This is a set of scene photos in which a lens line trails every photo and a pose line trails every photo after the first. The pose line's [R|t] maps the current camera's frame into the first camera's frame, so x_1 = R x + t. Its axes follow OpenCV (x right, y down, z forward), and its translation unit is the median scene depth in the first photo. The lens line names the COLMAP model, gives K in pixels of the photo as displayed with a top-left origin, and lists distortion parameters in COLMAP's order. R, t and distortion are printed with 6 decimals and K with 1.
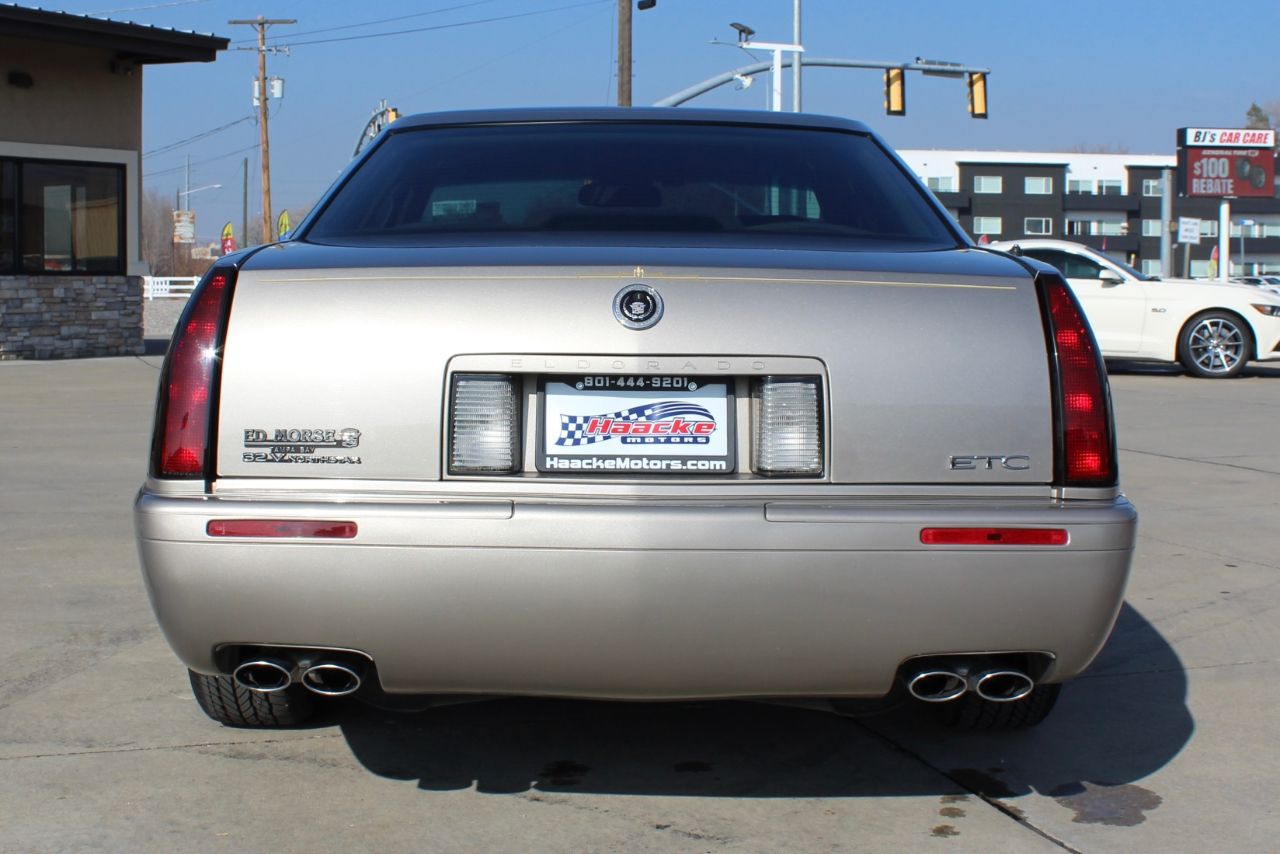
lens RADIAL K [[1934.0, 0, 640.0], [0, 1934.0, 427.0], [0, 0, 1]] dist [-0.153488, 0.152832]
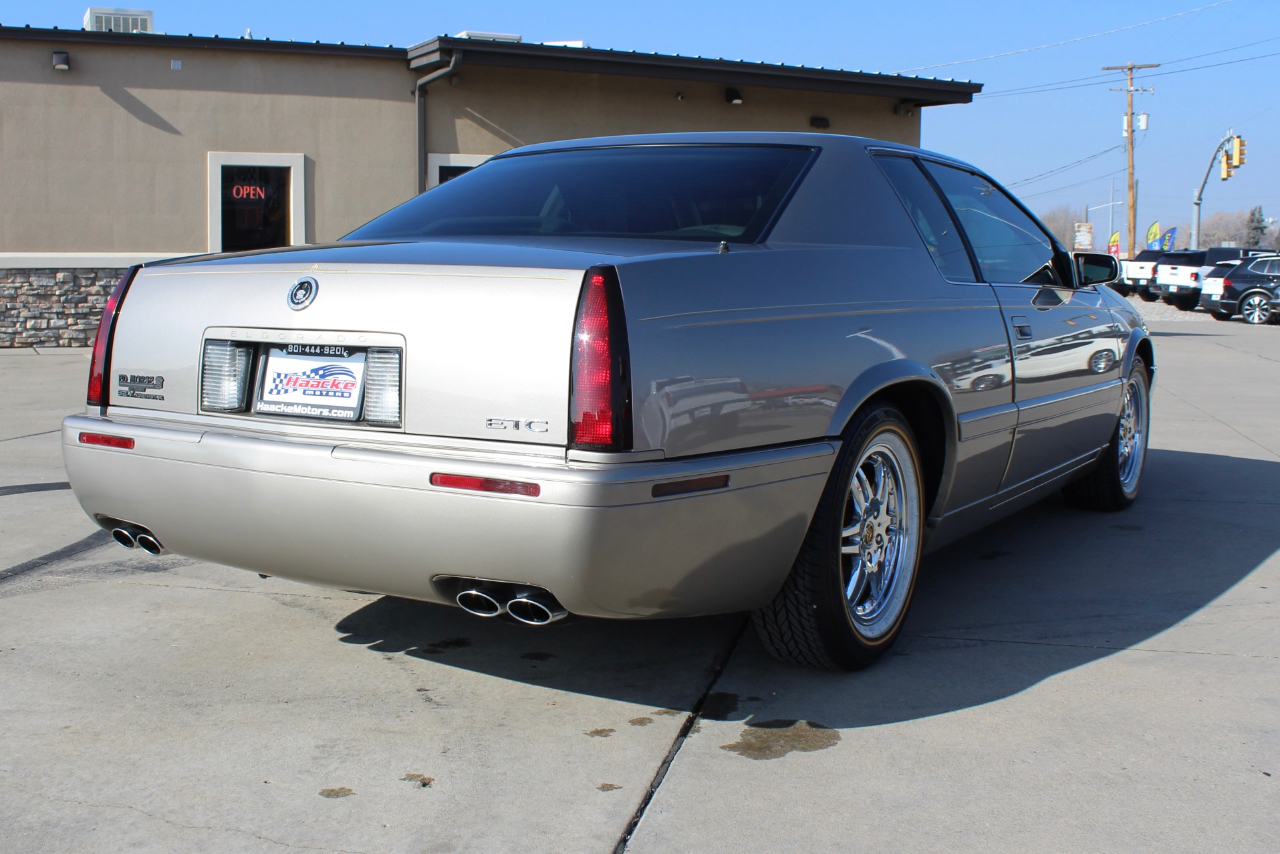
lens RADIAL K [[1496.0, 0, 598.4], [0, 1496.0, 499.5], [0, 0, 1]] dist [-0.103723, 0.014427]
pose [[0.824469, 0.085697, -0.559381, 0.690385], [-0.045156, 0.995278, 0.085921, -0.015969], [0.564102, -0.045580, 0.824446, 0.232389]]
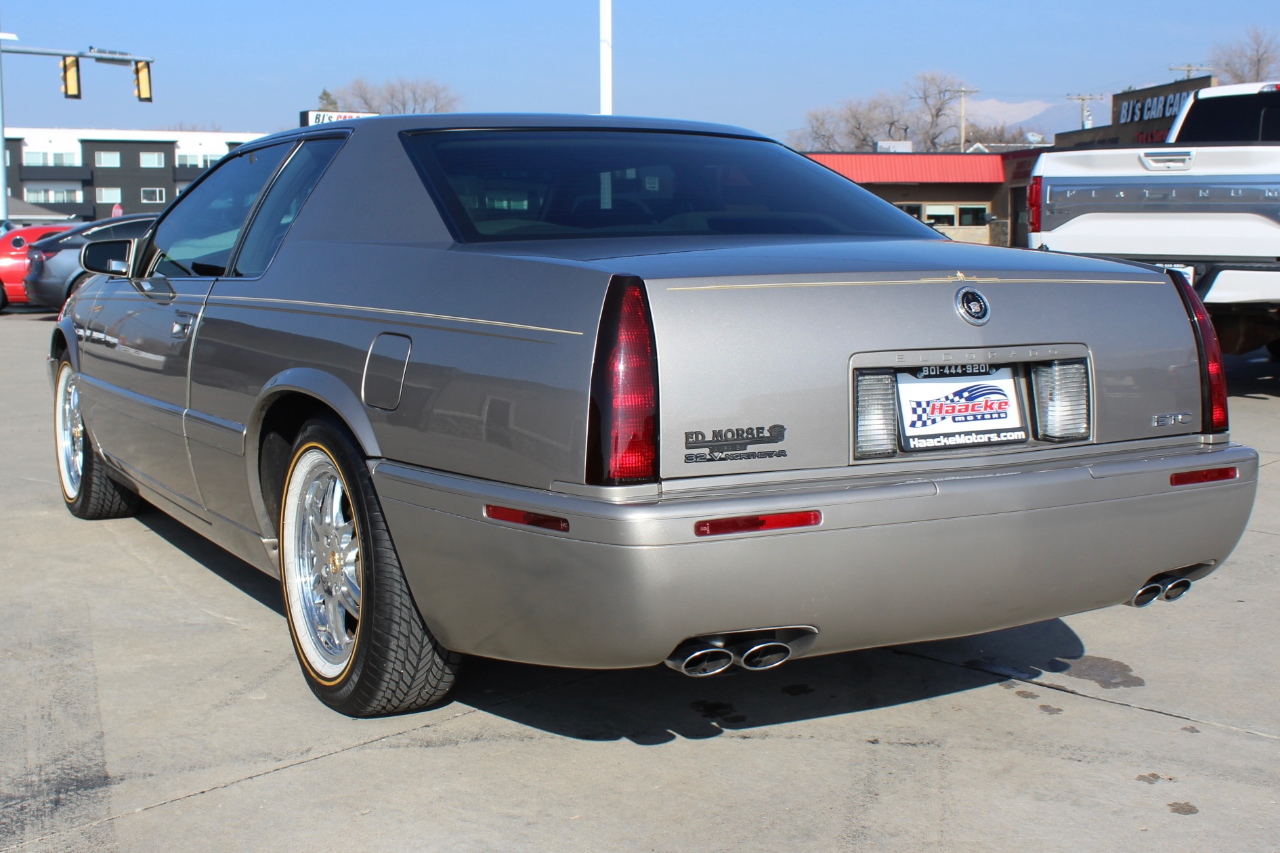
lens RADIAL K [[1636.6, 0, 618.7], [0, 1636.6, 486.7], [0, 0, 1]] dist [-0.123020, 0.075023]
pose [[0.872284, -0.083818, 0.481763, -0.612162], [0.047394, 0.995053, 0.087310, -0.044614], [-0.486698, -0.053326, 0.871941, 0.215160]]
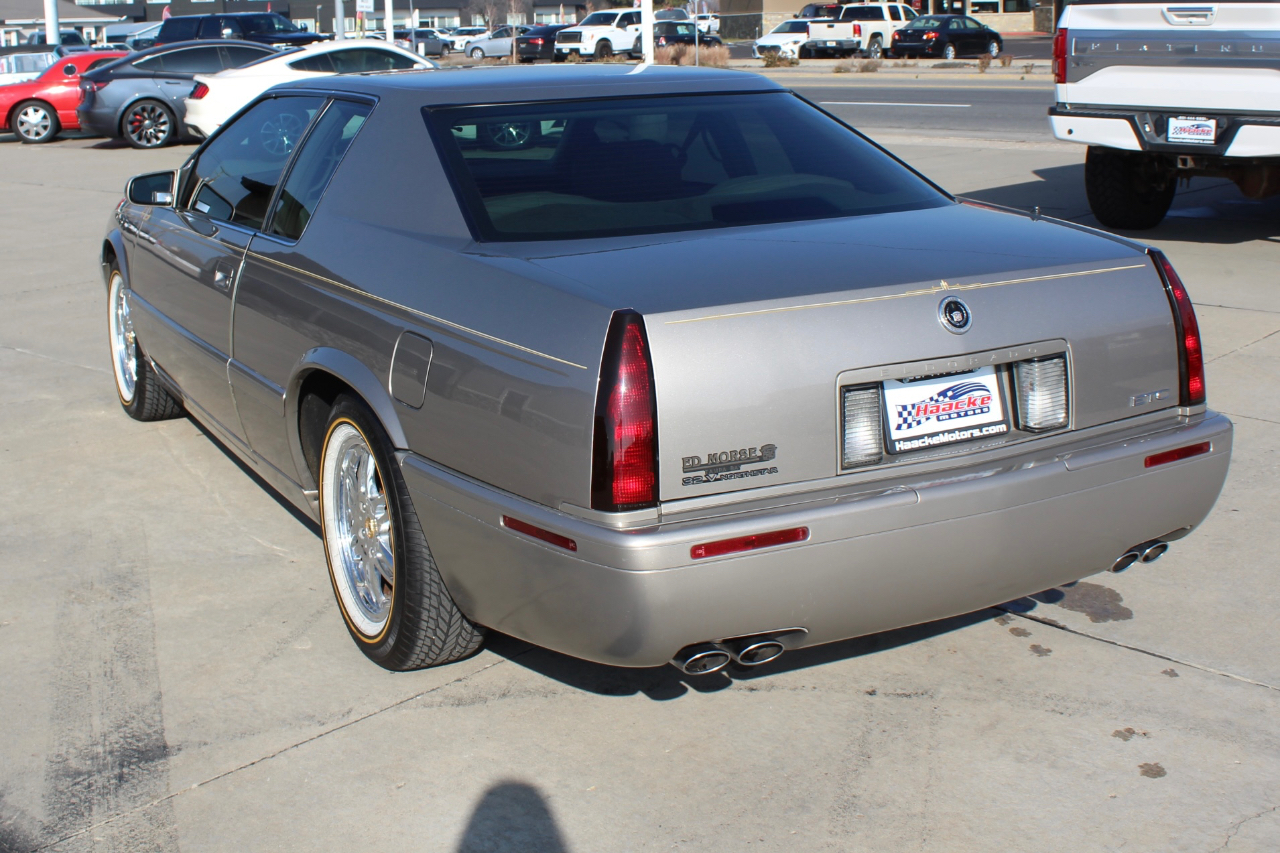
lens RADIAL K [[1618.4, 0, 638.8], [0, 1618.4, 353.7], [0, 0, 1]] dist [-0.114060, 0.052373]
pose [[0.880168, -0.122765, 0.458512, -0.603468], [0.064406, 0.987930, 0.140880, -0.179706], [-0.470273, -0.094467, 0.877451, 0.159658]]
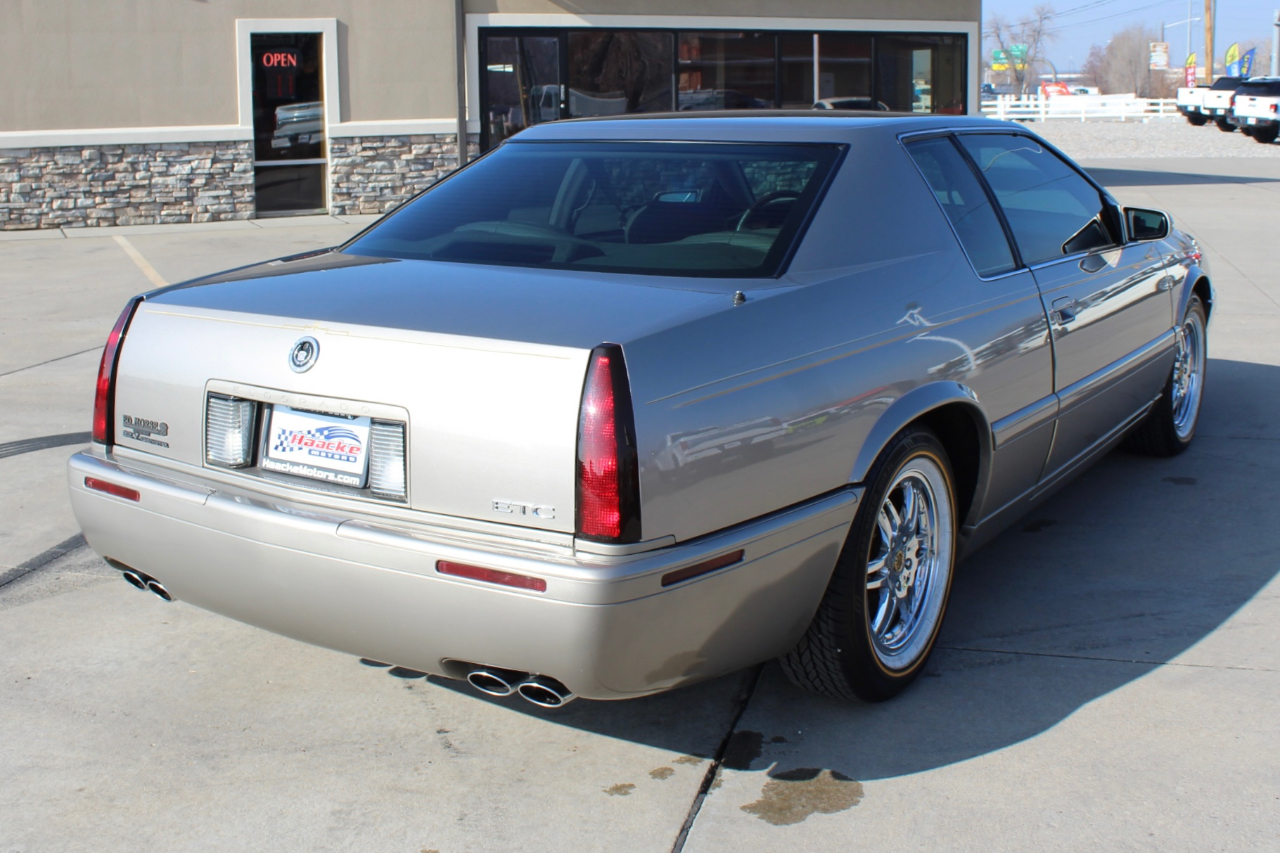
lens RADIAL K [[1545.8, 0, 639.4], [0, 1545.8, 404.5], [0, 0, 1]] dist [-0.088809, 0.006421]
pose [[0.818620, 0.103282, -0.564973, 0.703315], [-0.028295, 0.989756, 0.139939, -0.164017], [0.573638, -0.098571, 0.813156, 0.255949]]
